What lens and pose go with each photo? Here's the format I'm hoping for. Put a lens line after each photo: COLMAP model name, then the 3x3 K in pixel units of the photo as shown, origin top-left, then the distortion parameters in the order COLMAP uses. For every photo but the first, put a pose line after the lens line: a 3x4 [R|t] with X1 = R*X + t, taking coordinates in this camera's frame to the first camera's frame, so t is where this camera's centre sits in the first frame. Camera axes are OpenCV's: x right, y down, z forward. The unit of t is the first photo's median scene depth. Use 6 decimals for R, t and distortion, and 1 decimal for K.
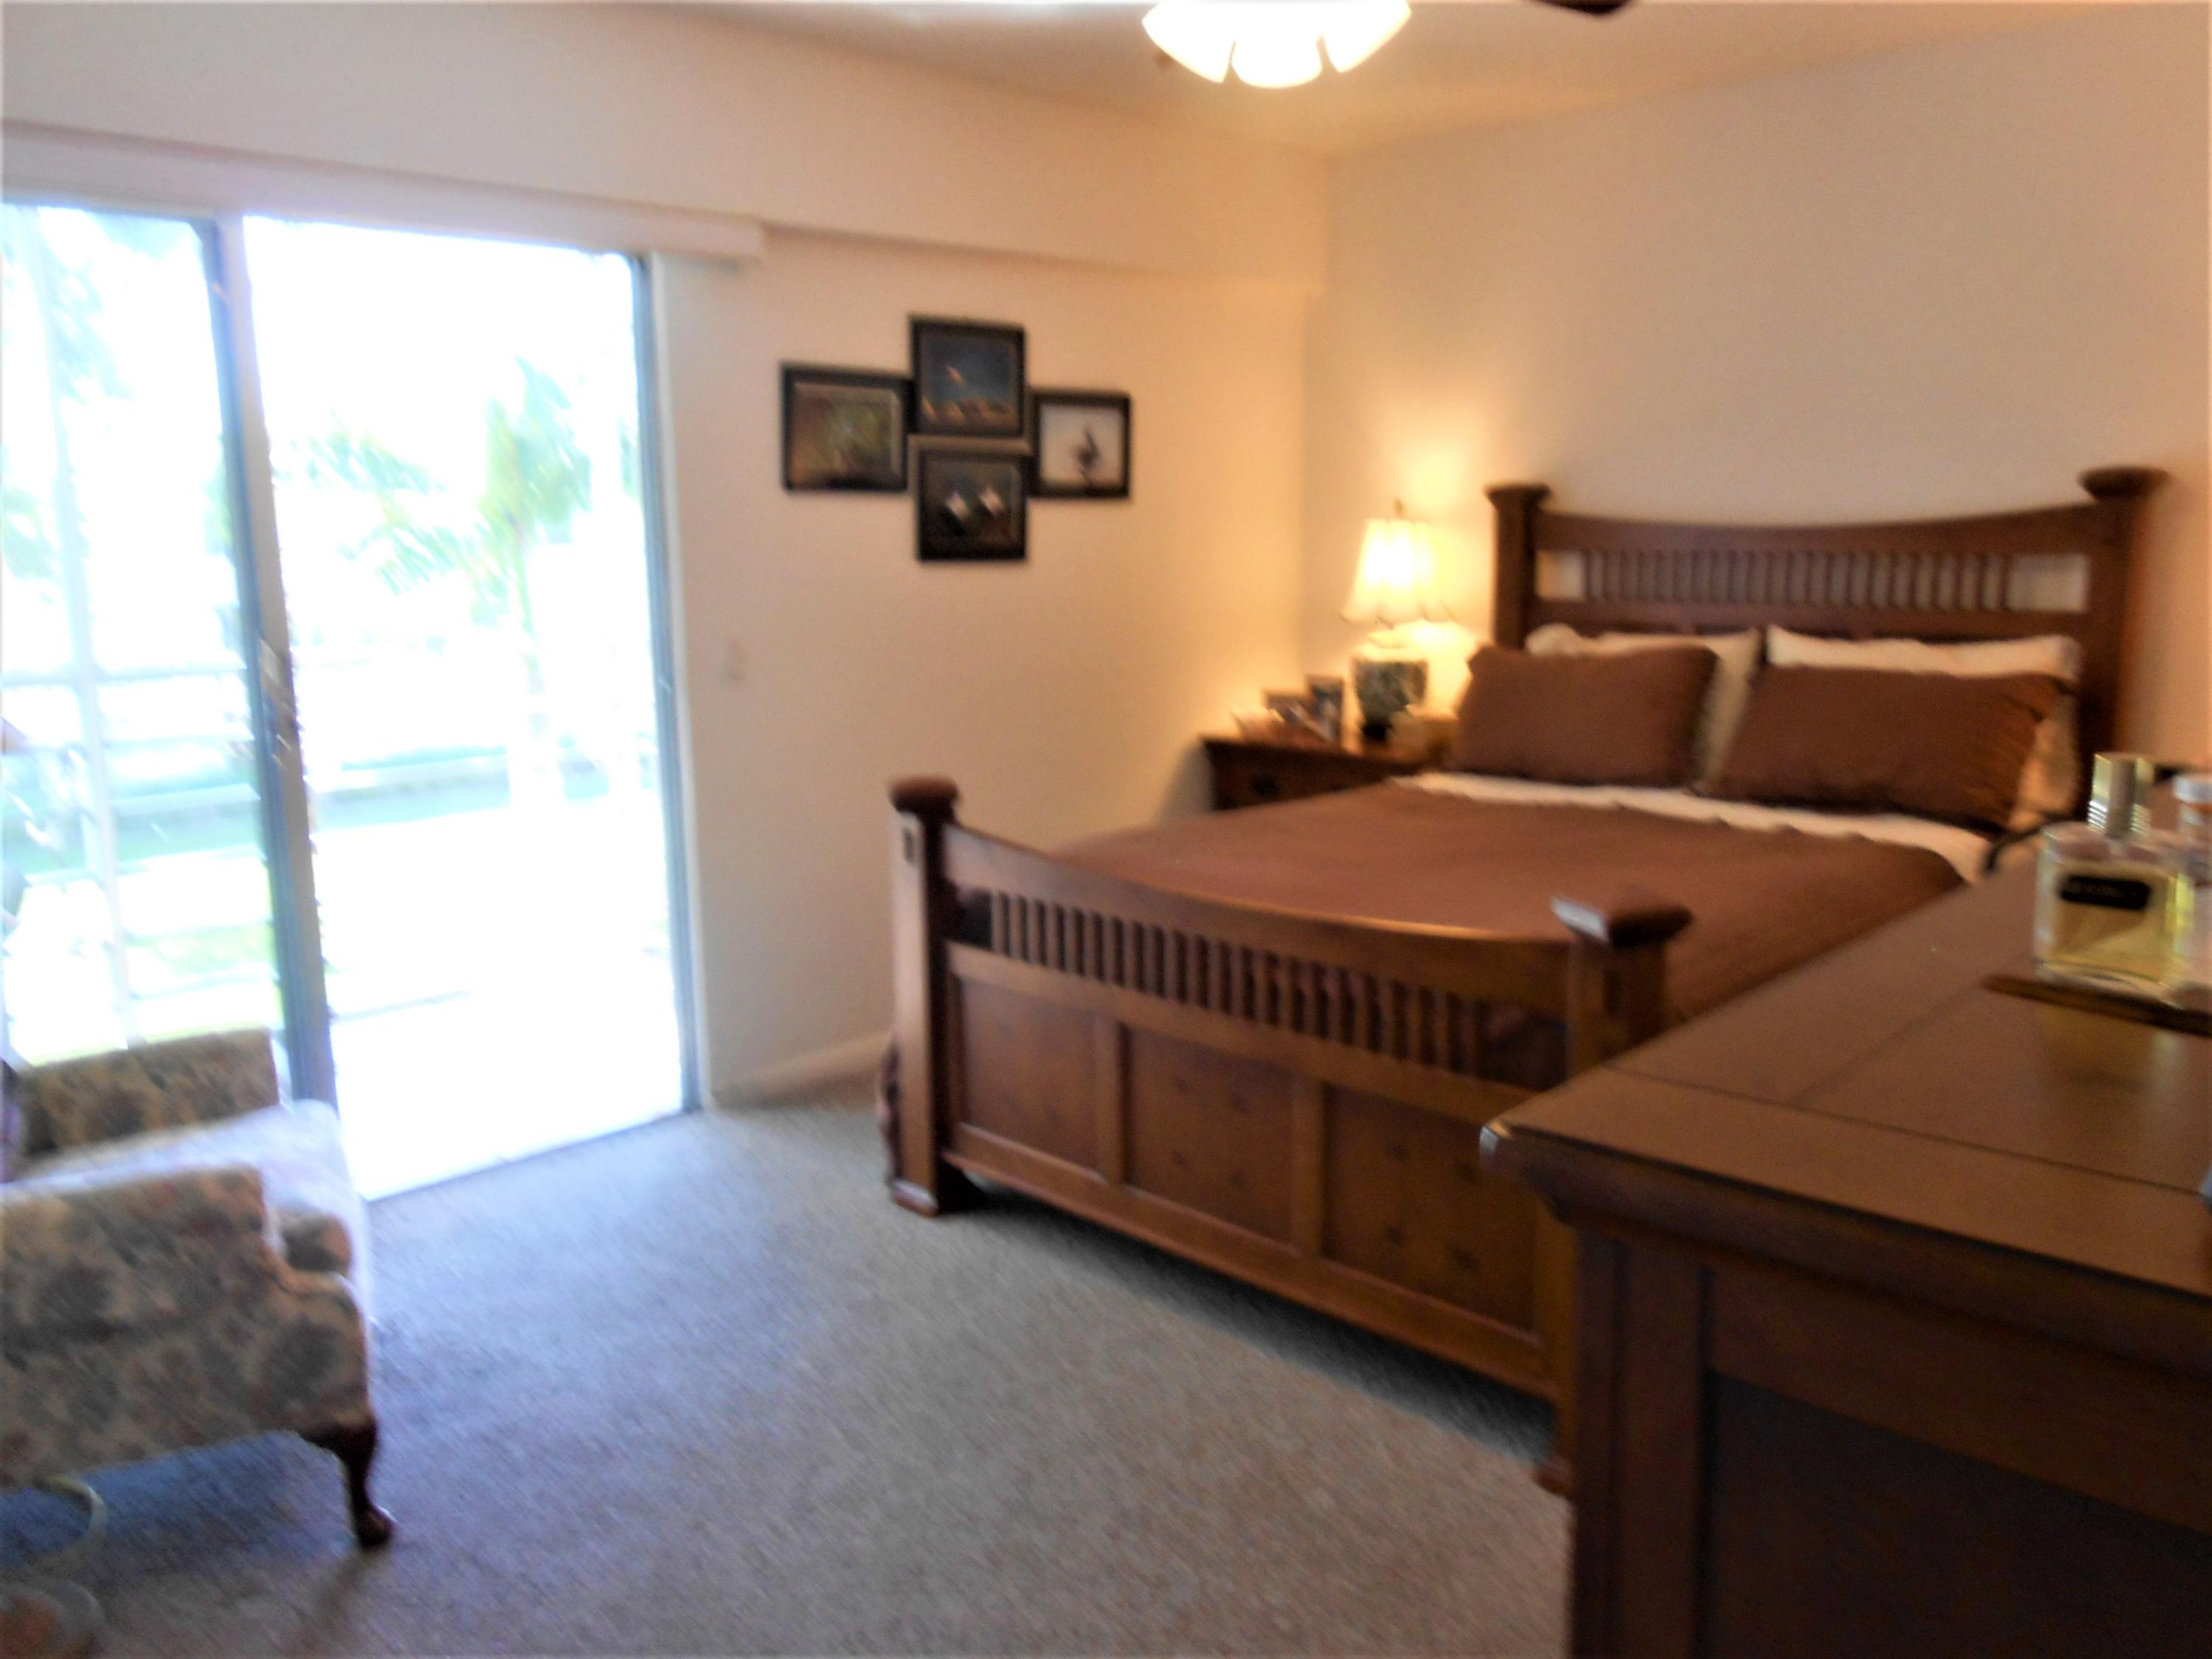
lens RADIAL K [[1667.0, 0, 1106.0], [0, 1667.0, 829.5], [0, 0, 1]] dist [0.001912, 0.001174]
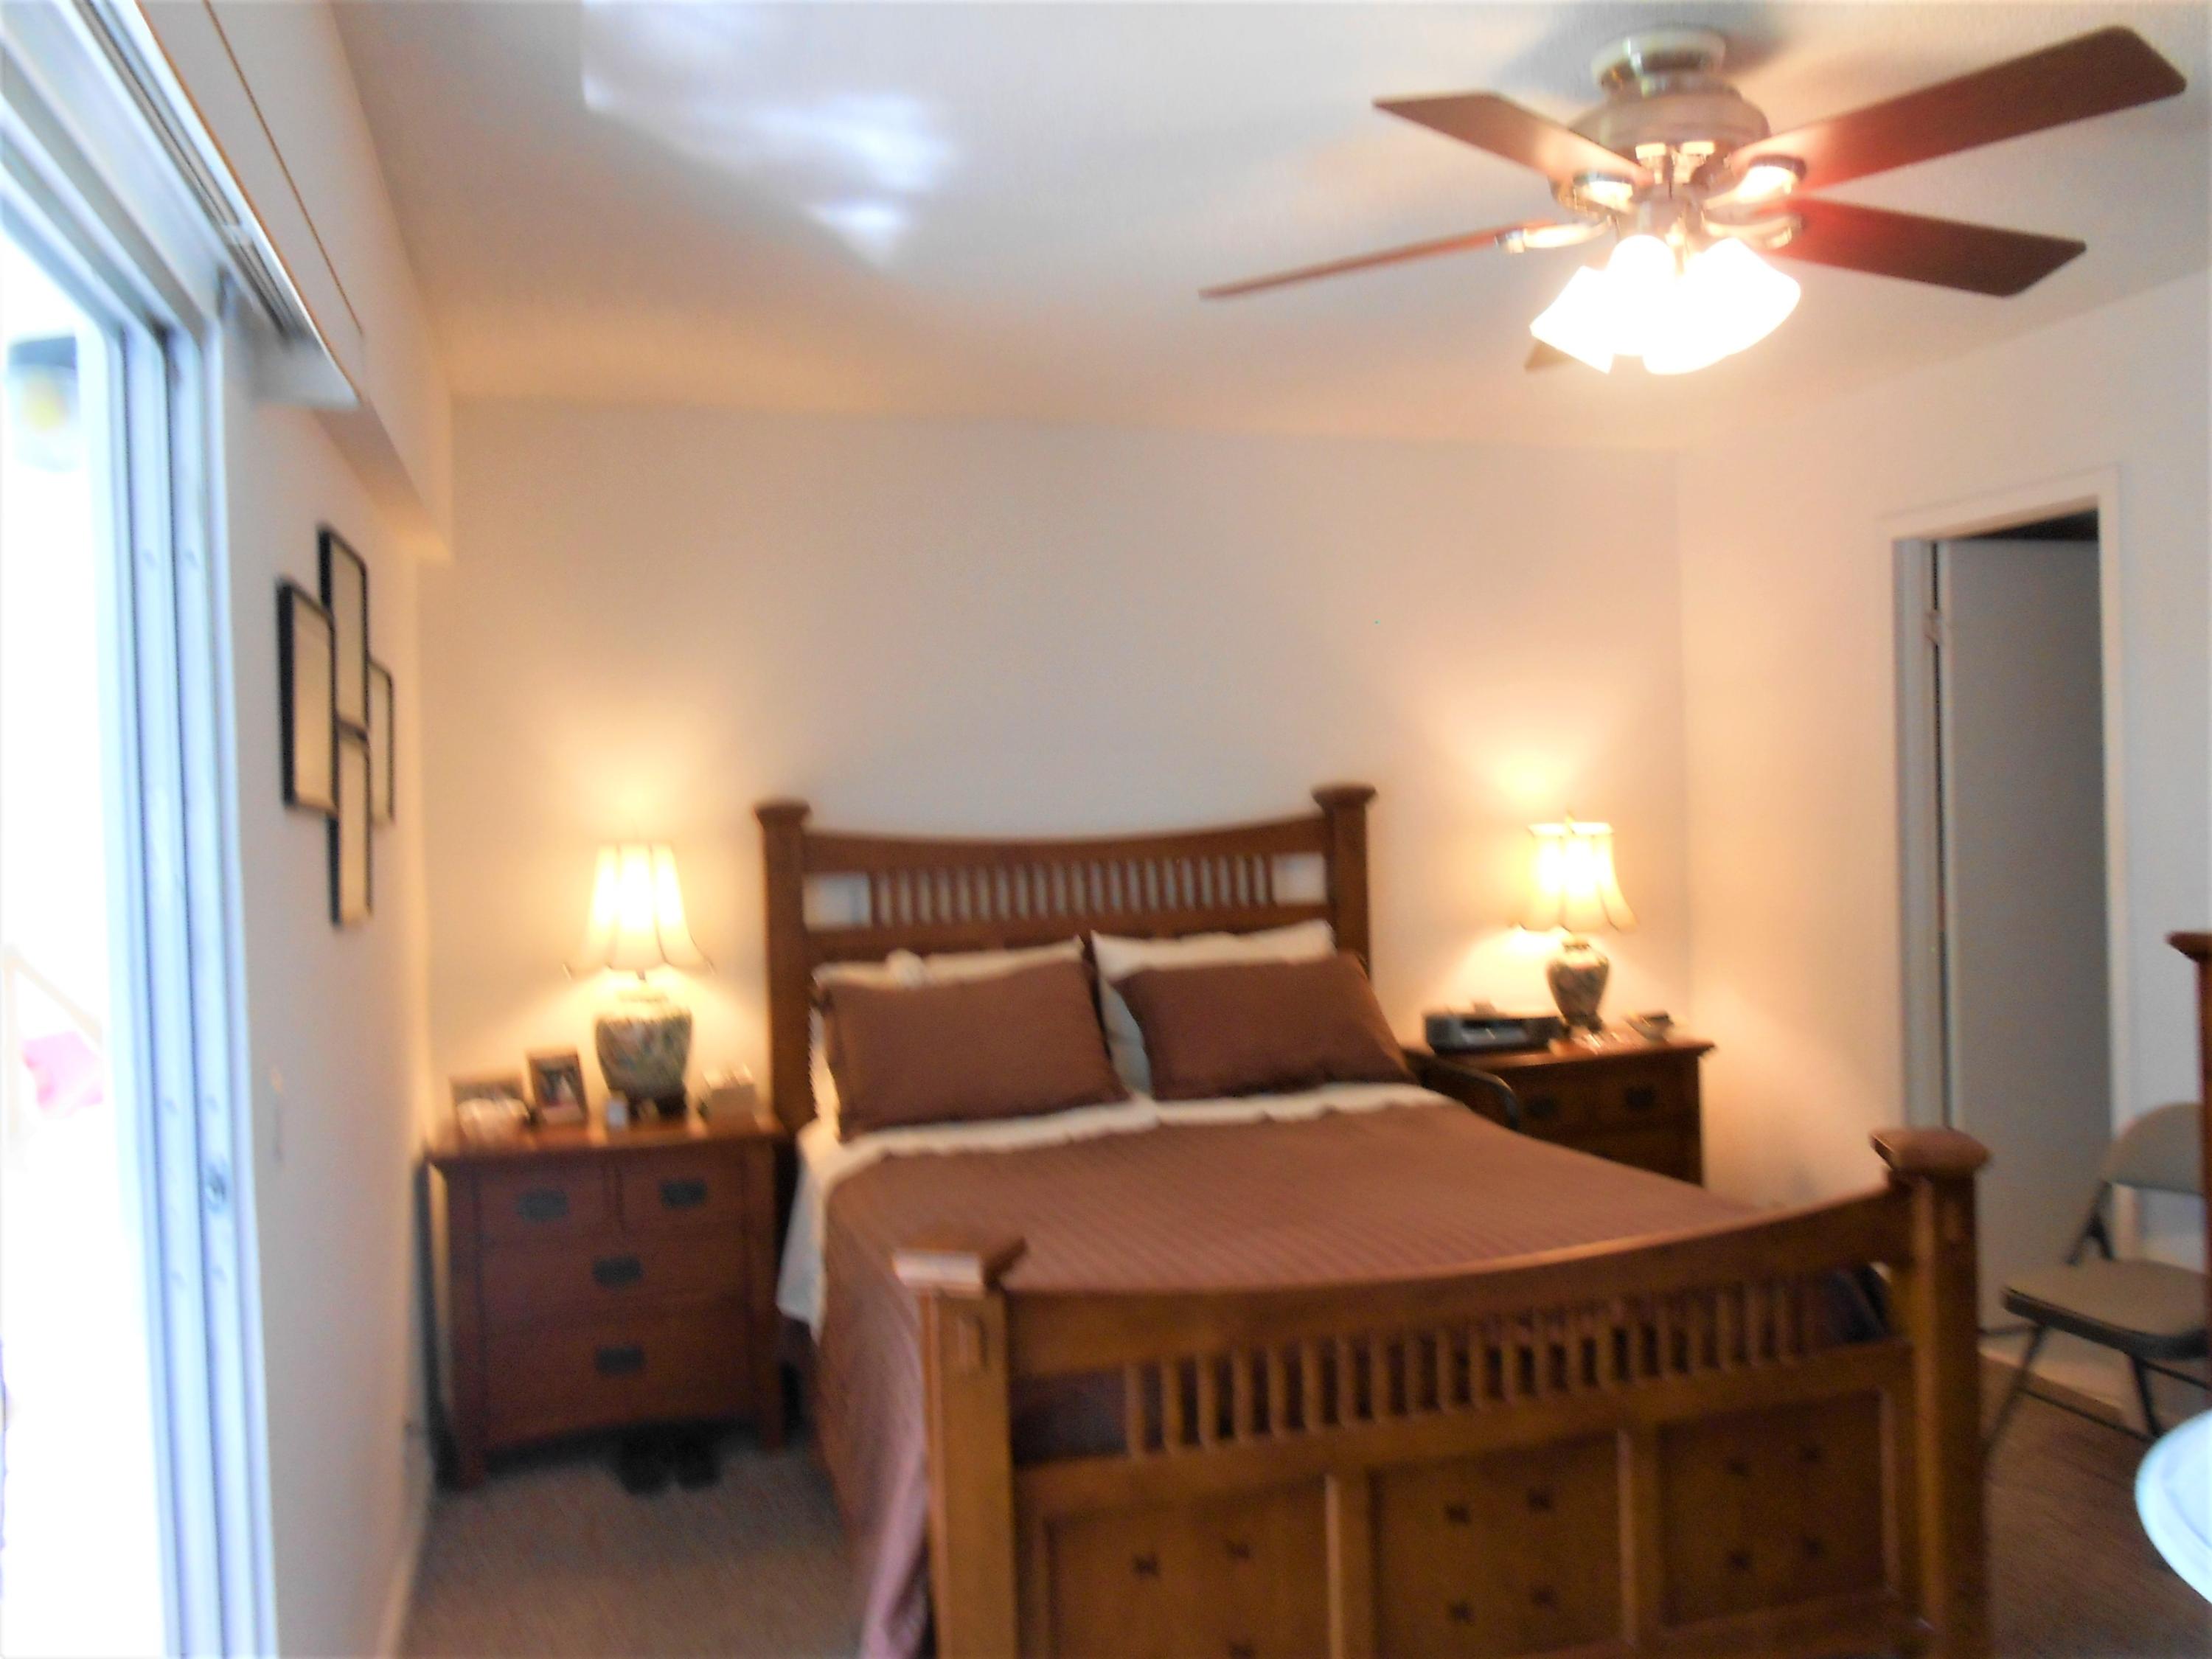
lens RADIAL K [[1734.1, 0, 1106.0], [0, 1734.1, 829.5], [0, 0, 1]] dist [-0.001402, 0.005575]
pose [[0.465112, -0.009985, 0.885196, -0.585584], [0.186069, 0.978702, -0.086727, -0.097850], [-0.865476, 0.205045, 0.457064, 0.528048]]
